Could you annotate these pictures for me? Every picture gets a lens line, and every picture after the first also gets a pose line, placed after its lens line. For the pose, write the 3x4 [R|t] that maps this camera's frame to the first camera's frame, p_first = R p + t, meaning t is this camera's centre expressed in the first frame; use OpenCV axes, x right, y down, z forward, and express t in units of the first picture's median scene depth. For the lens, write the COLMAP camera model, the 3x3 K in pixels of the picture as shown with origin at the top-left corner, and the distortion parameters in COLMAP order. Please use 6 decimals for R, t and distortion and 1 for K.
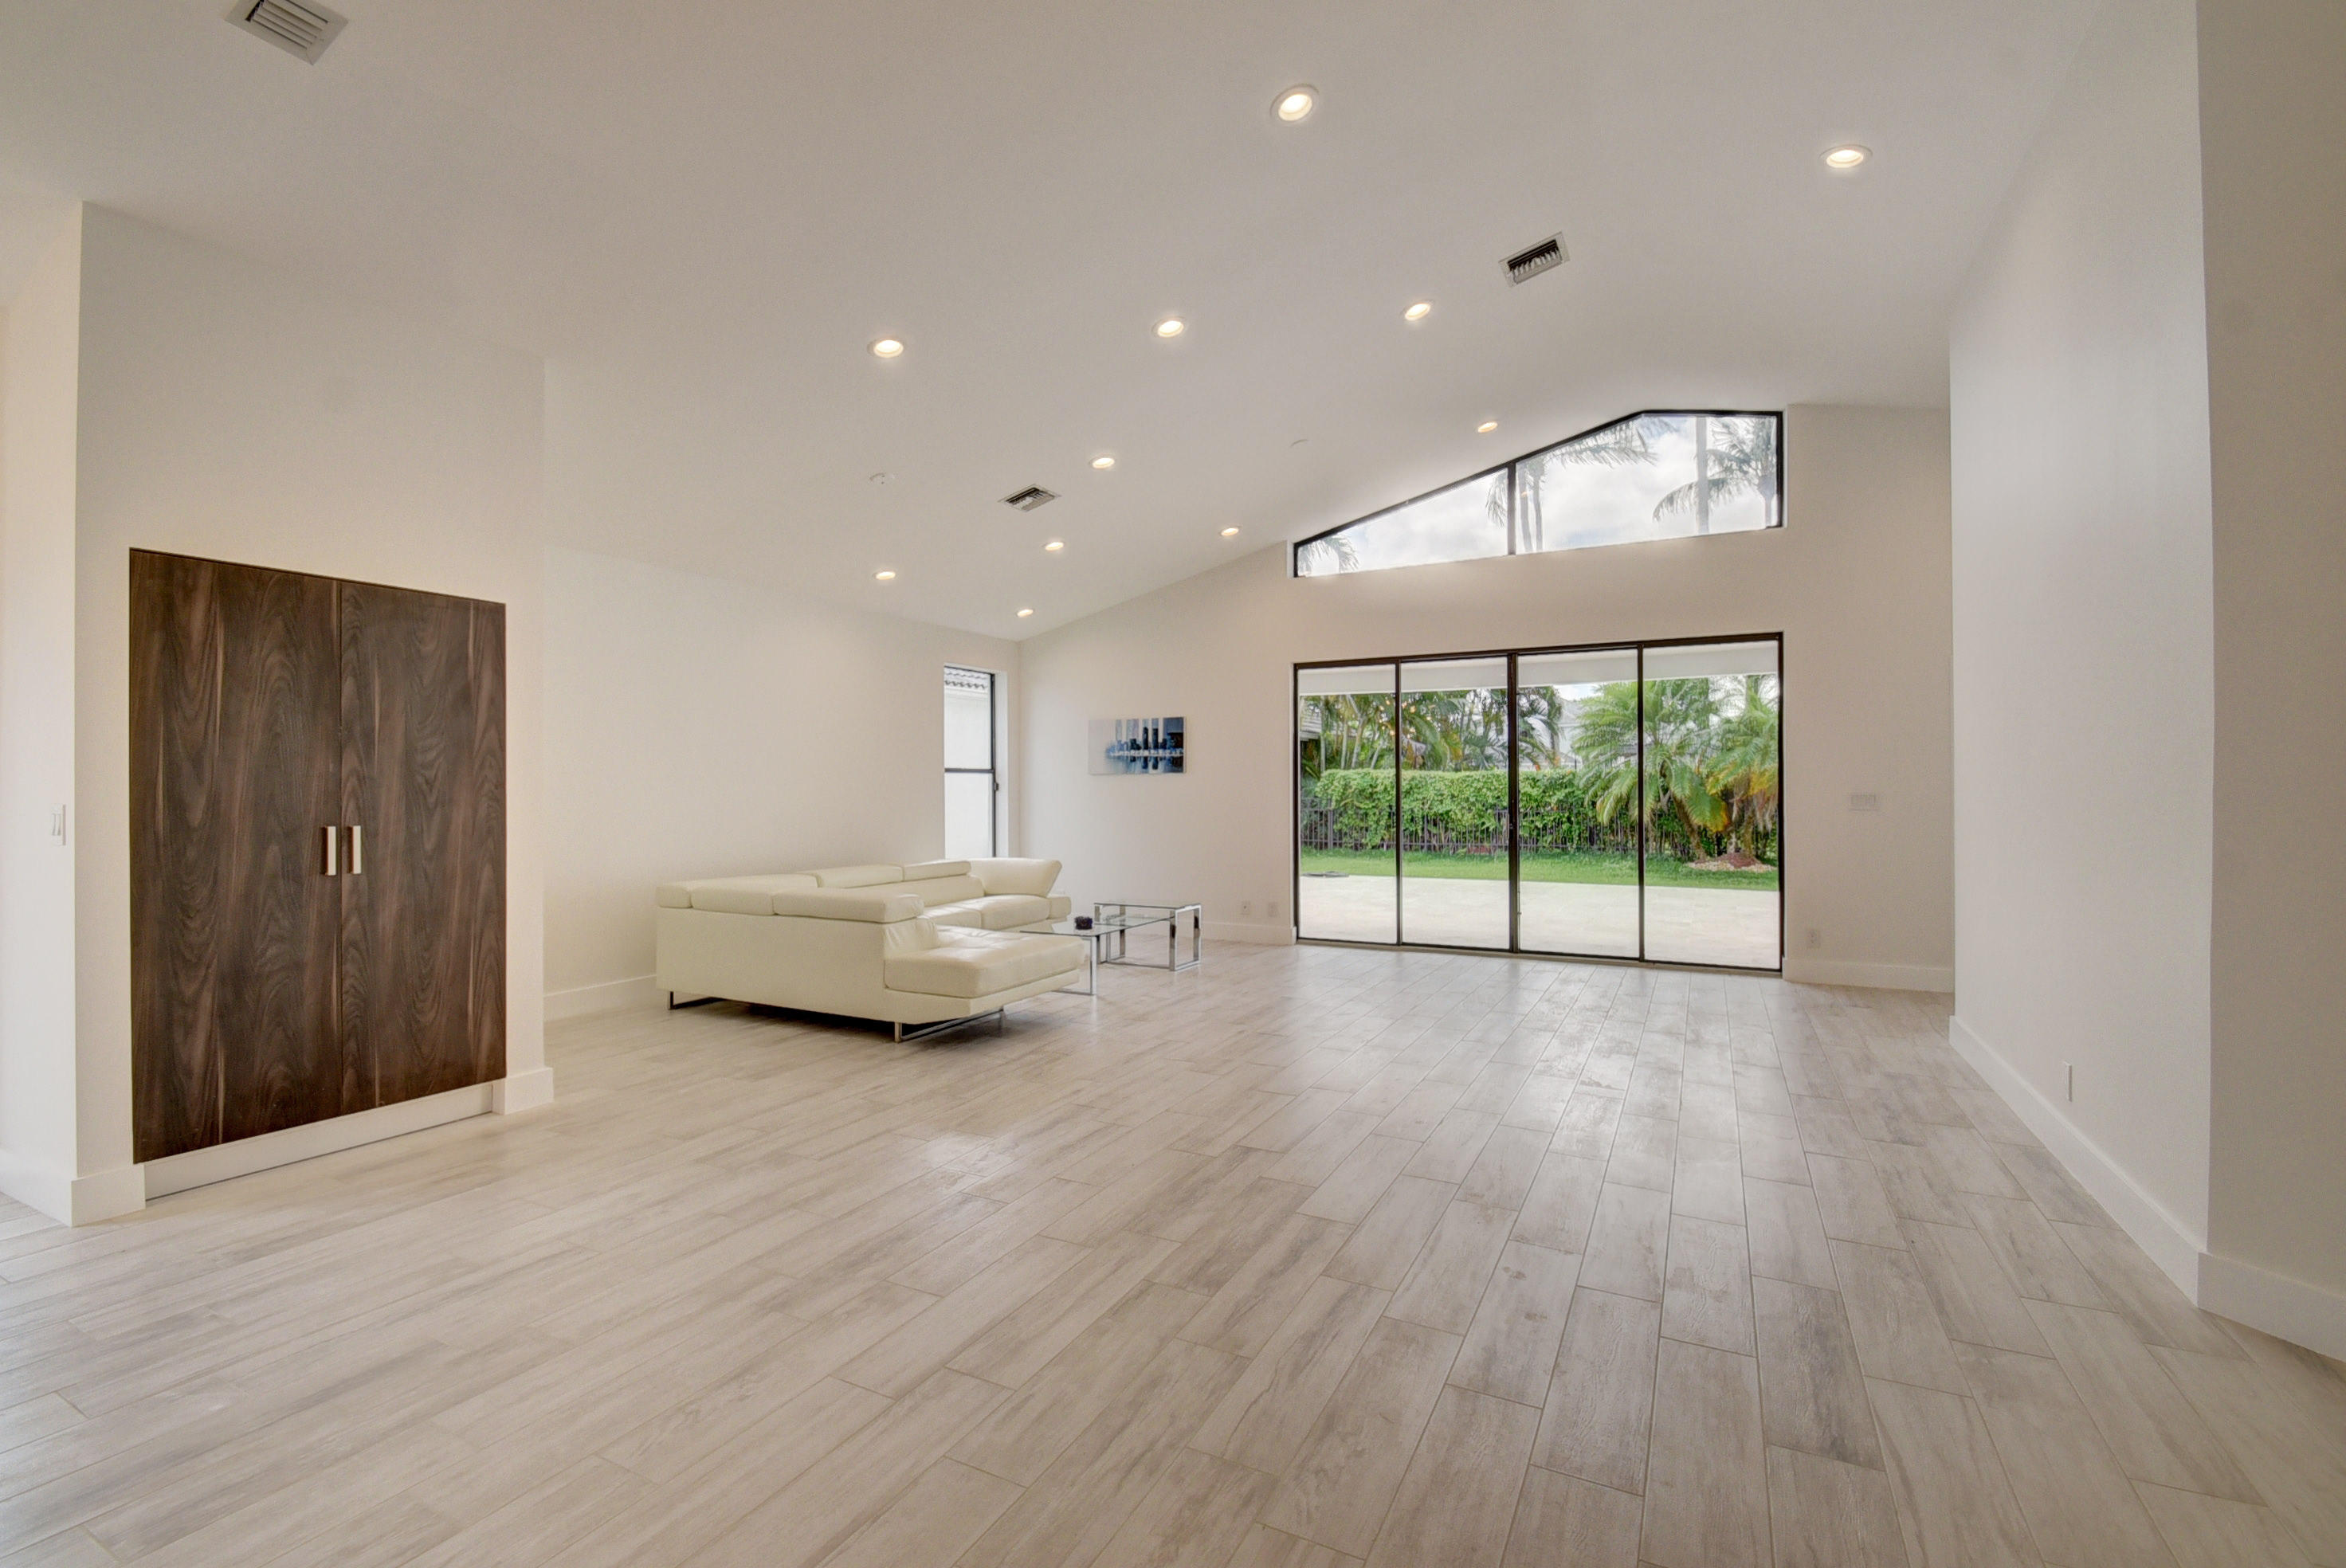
lens RADIAL K [[1025.7, 0, 1157.0], [0, 1025.7, 786.1], [0, 0, 1]] dist [-0.016254, -0.000534]
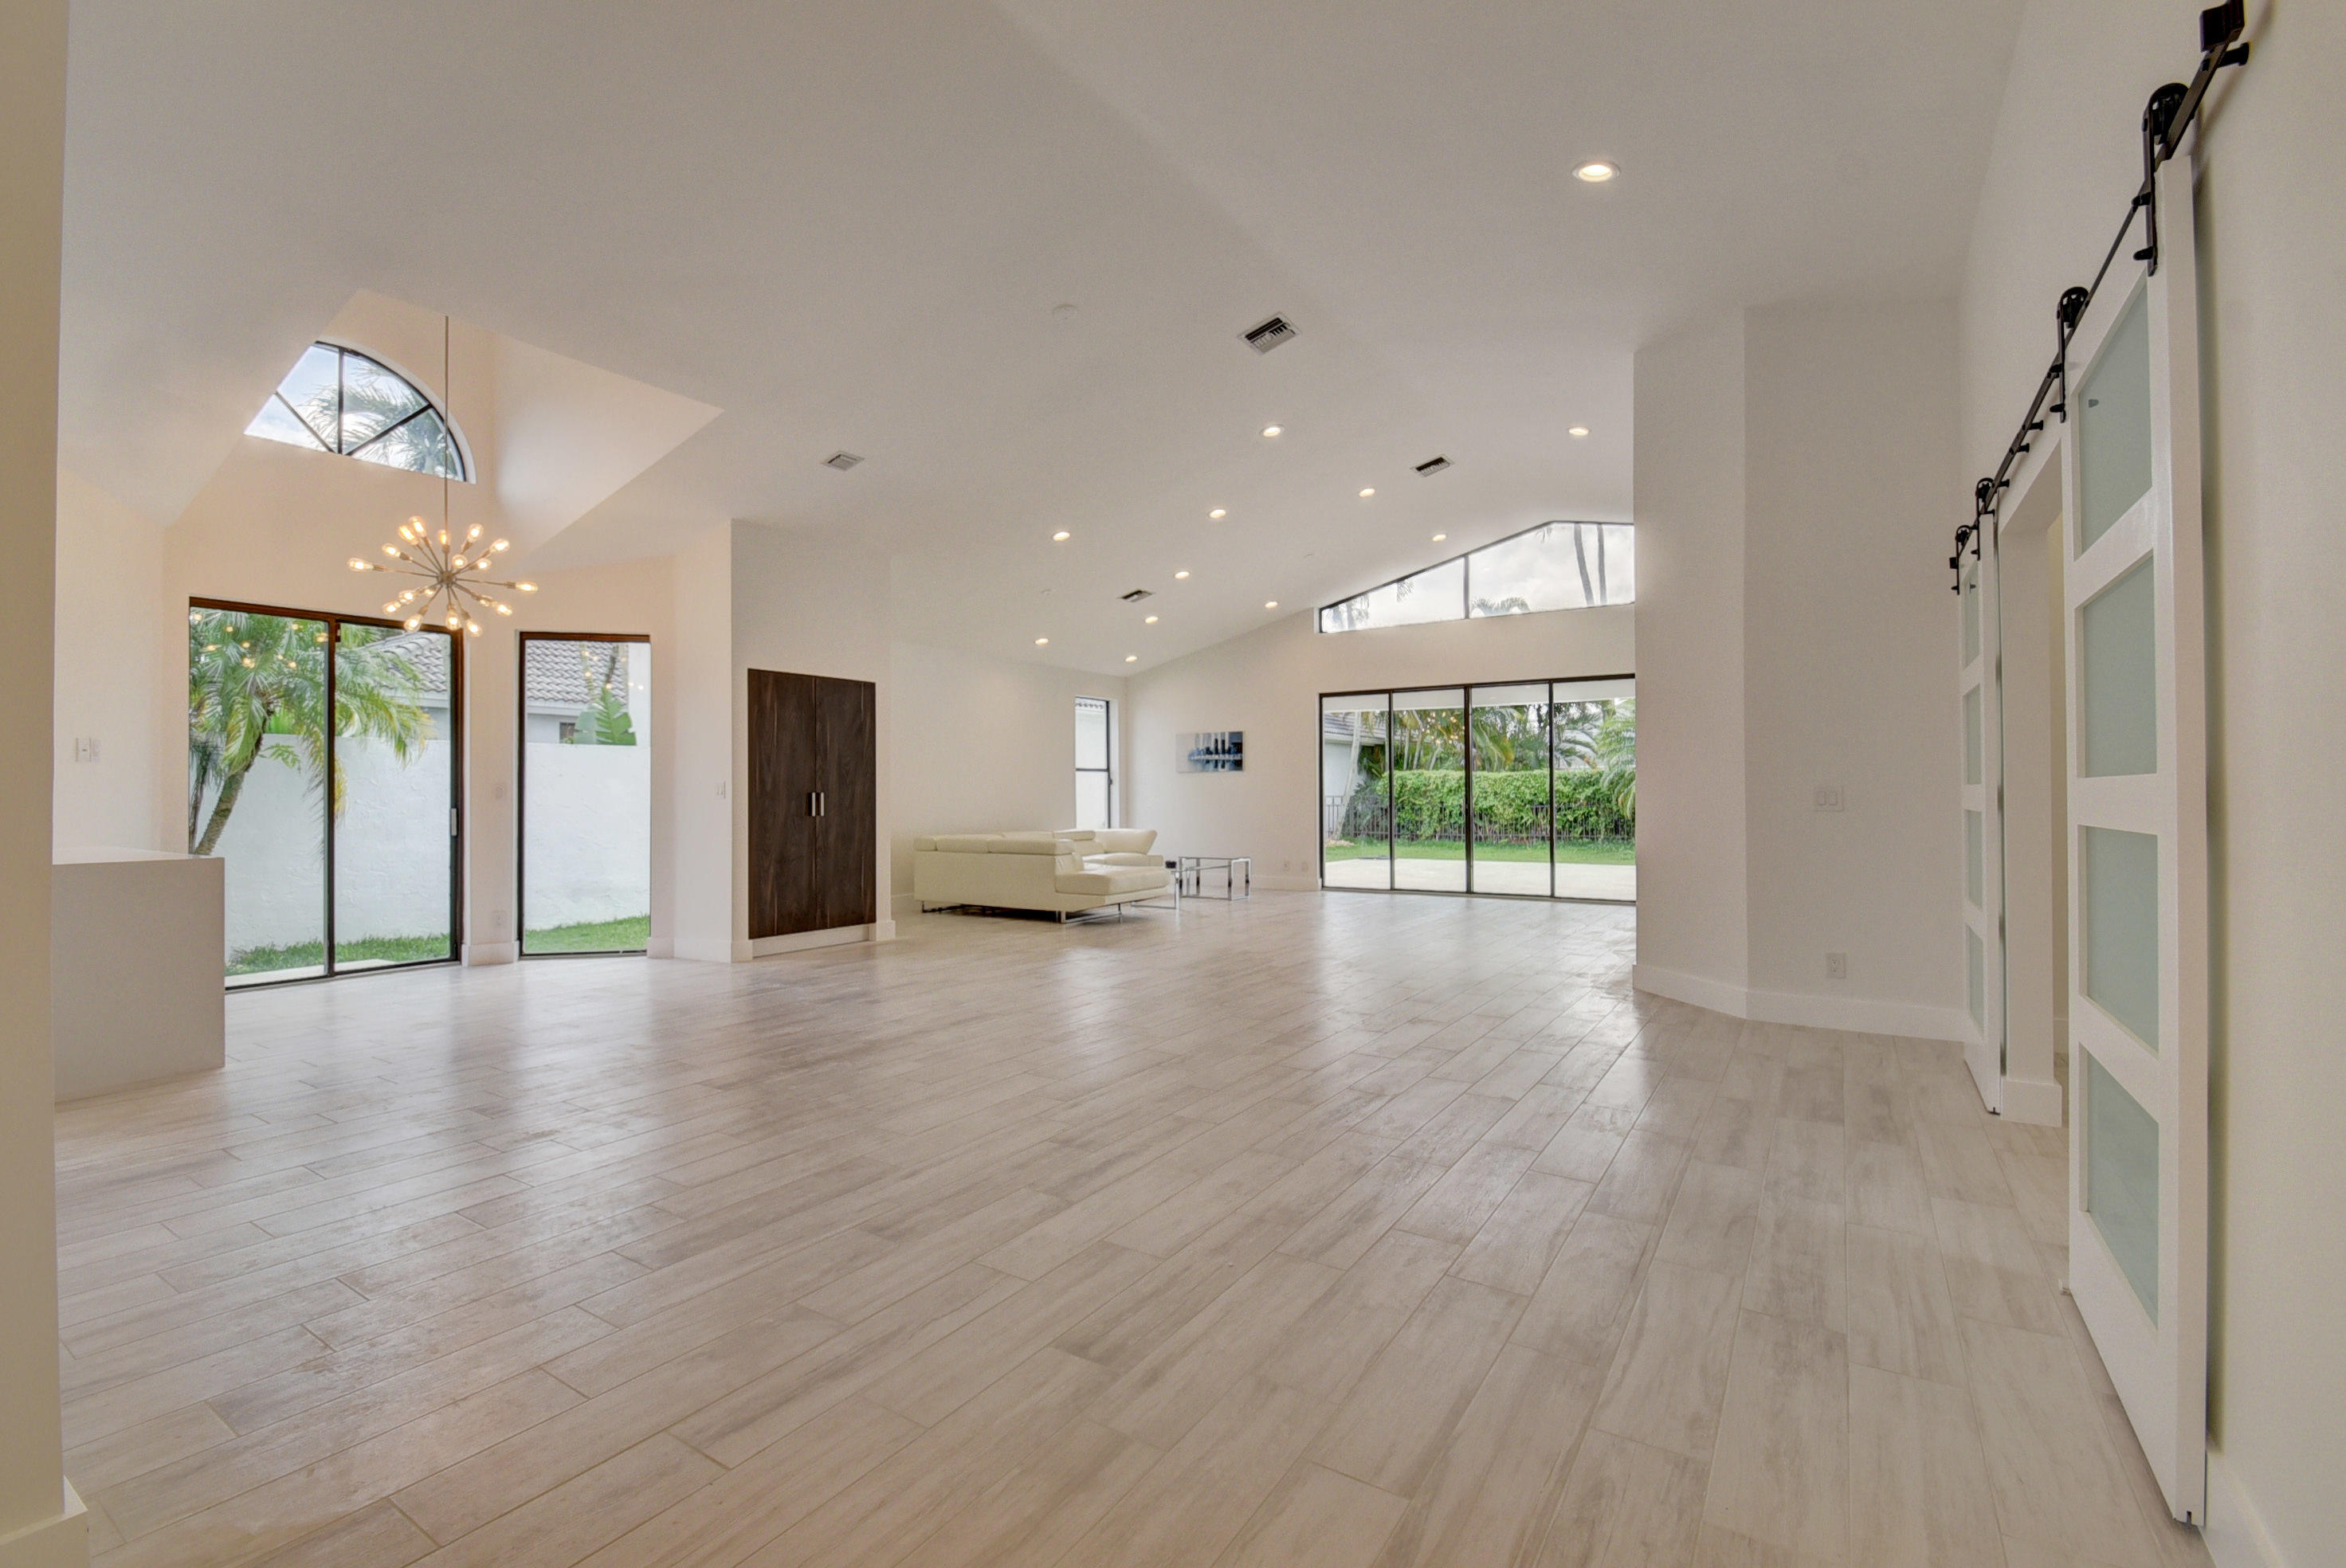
lens RADIAL K [[1025.7, 0, 1157.0], [0, 1025.7, 786.1], [0, 0, 1]] dist [-0.016254, -0.000534]
pose [[0.995621, -0.001848, -0.093462, 0.042141], [0.001443, 0.999989, -0.004394, 0.014941], [0.093469, 0.004240, 0.995613, -0.439756]]
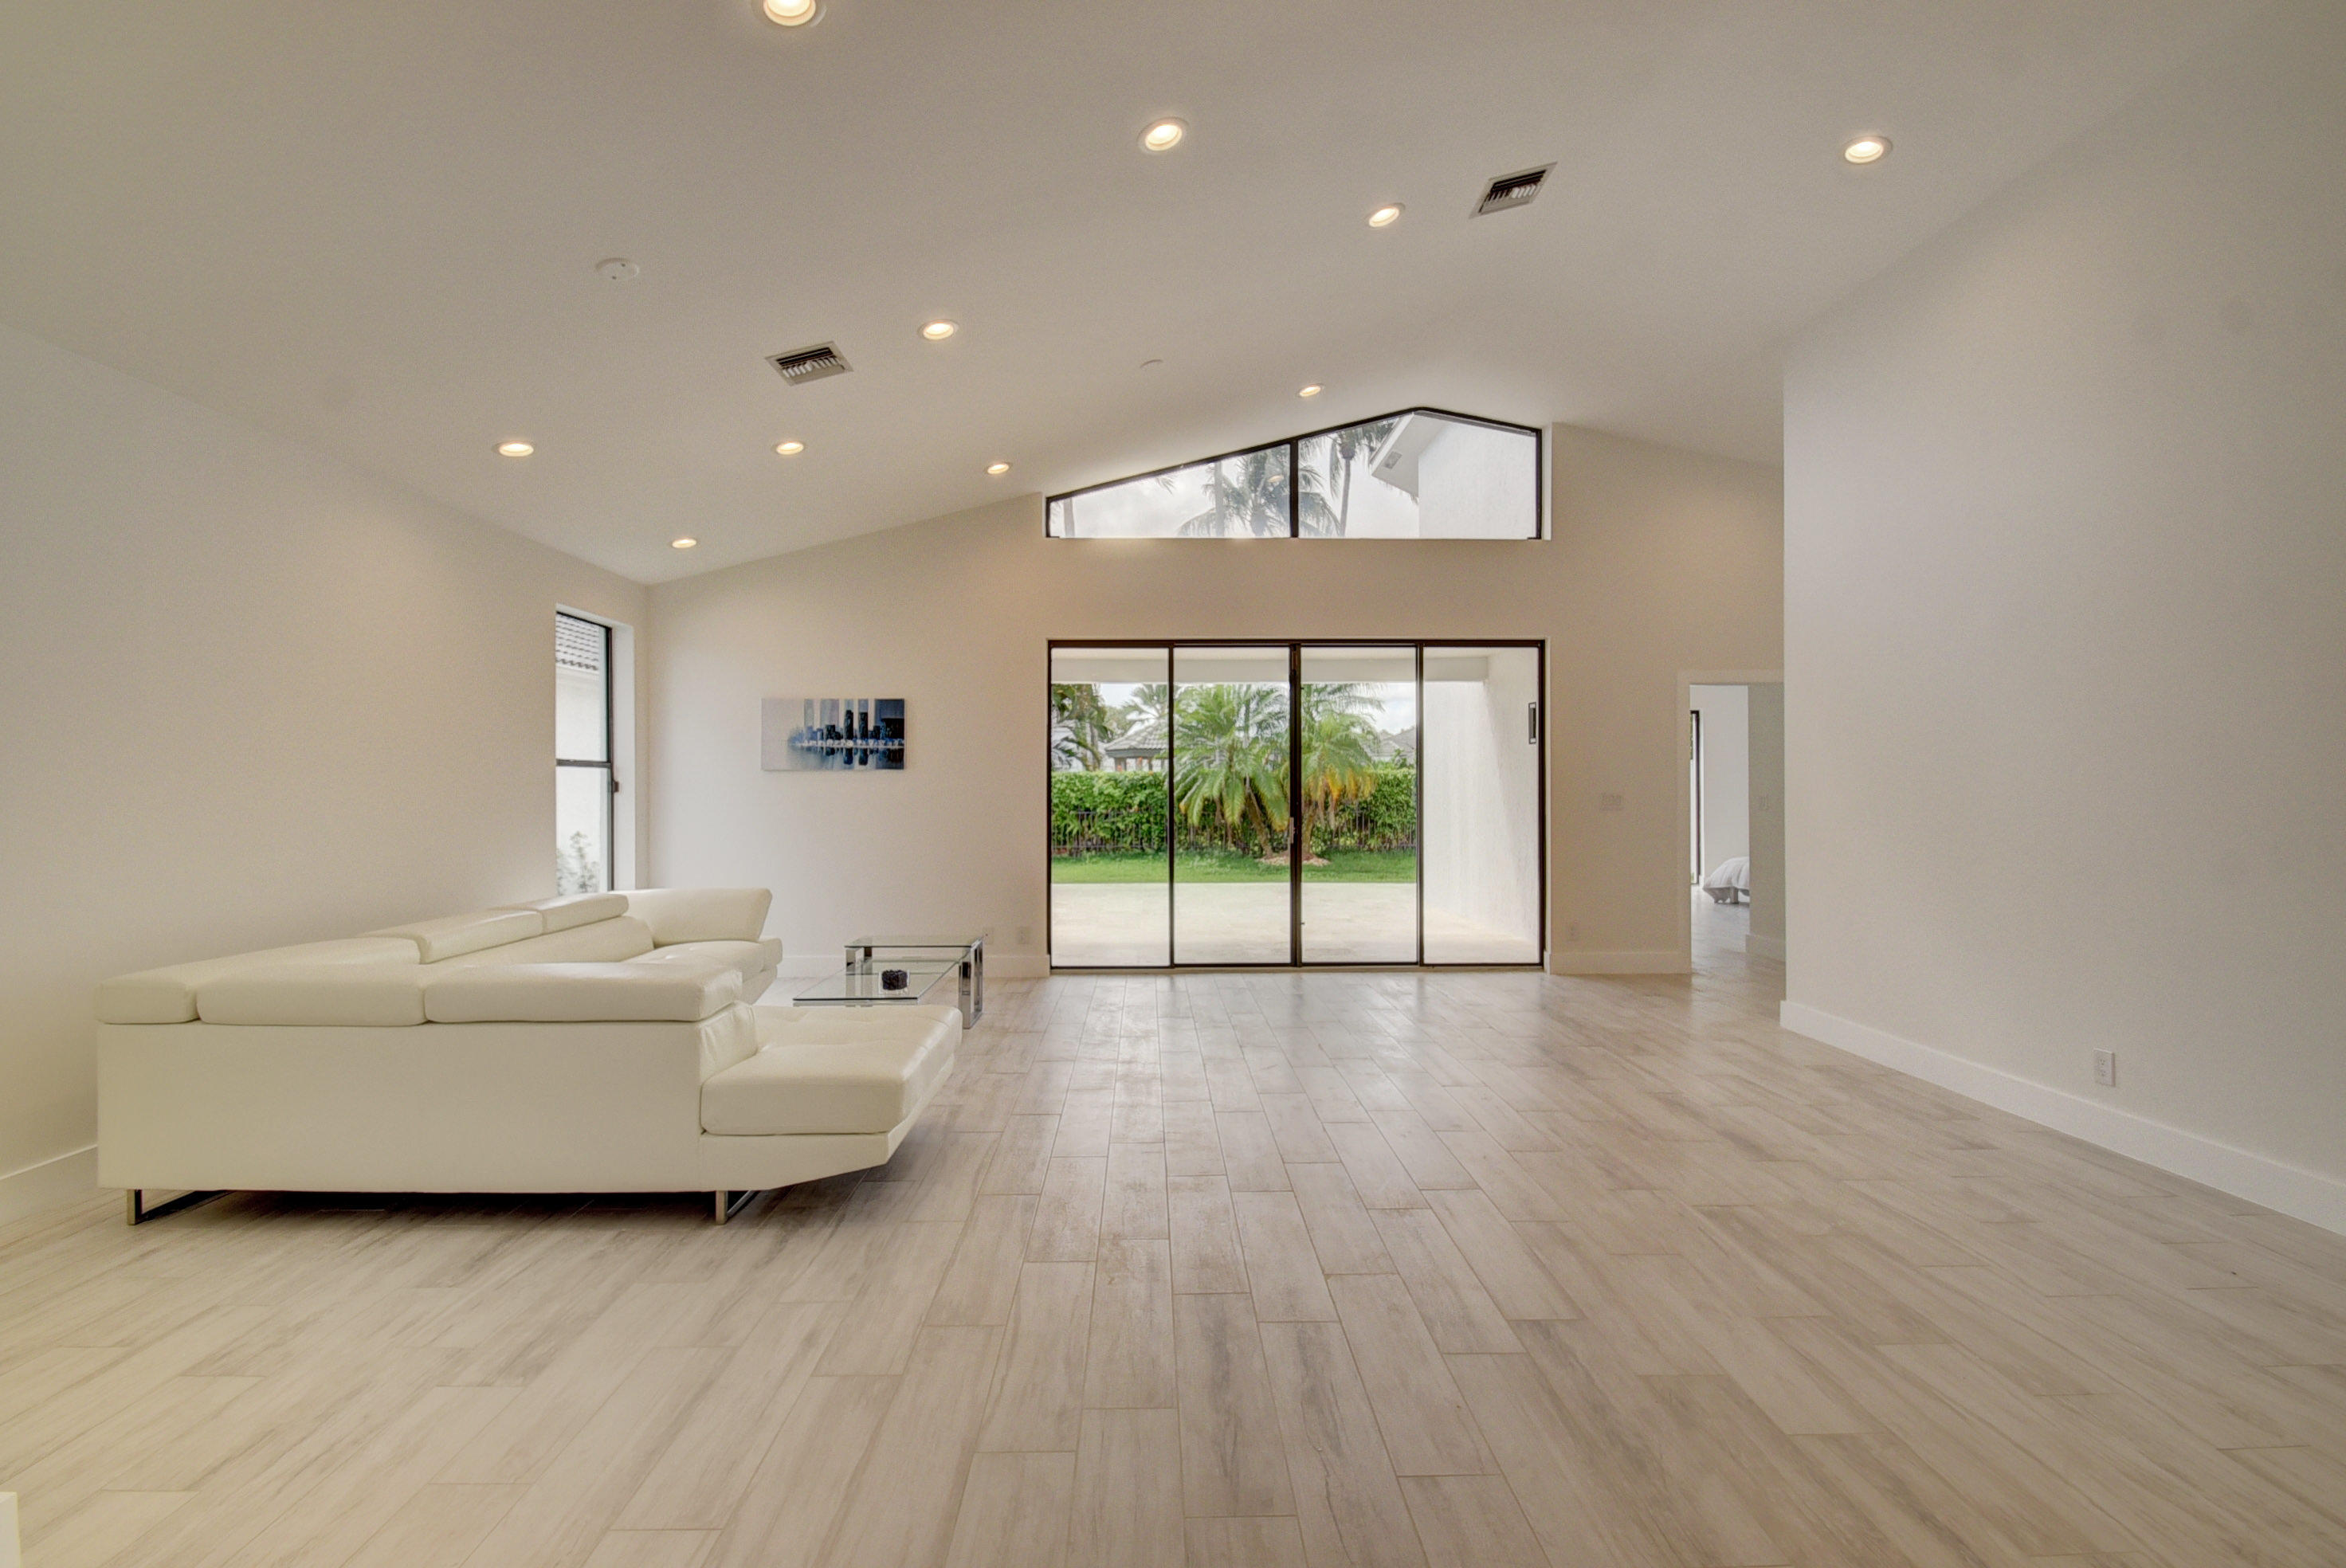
lens RADIAL K [[1025.7, 0, 1157.0], [0, 1025.7, 786.1], [0, 0, 1]] dist [-0.016254, -0.000534]
pose [[0.876487, 0.002700, 0.481419, -0.191777], [-0.002131, 0.999996, -0.001729, 0.000795], [-0.481421, 0.000489, 0.876489, 0.224879]]
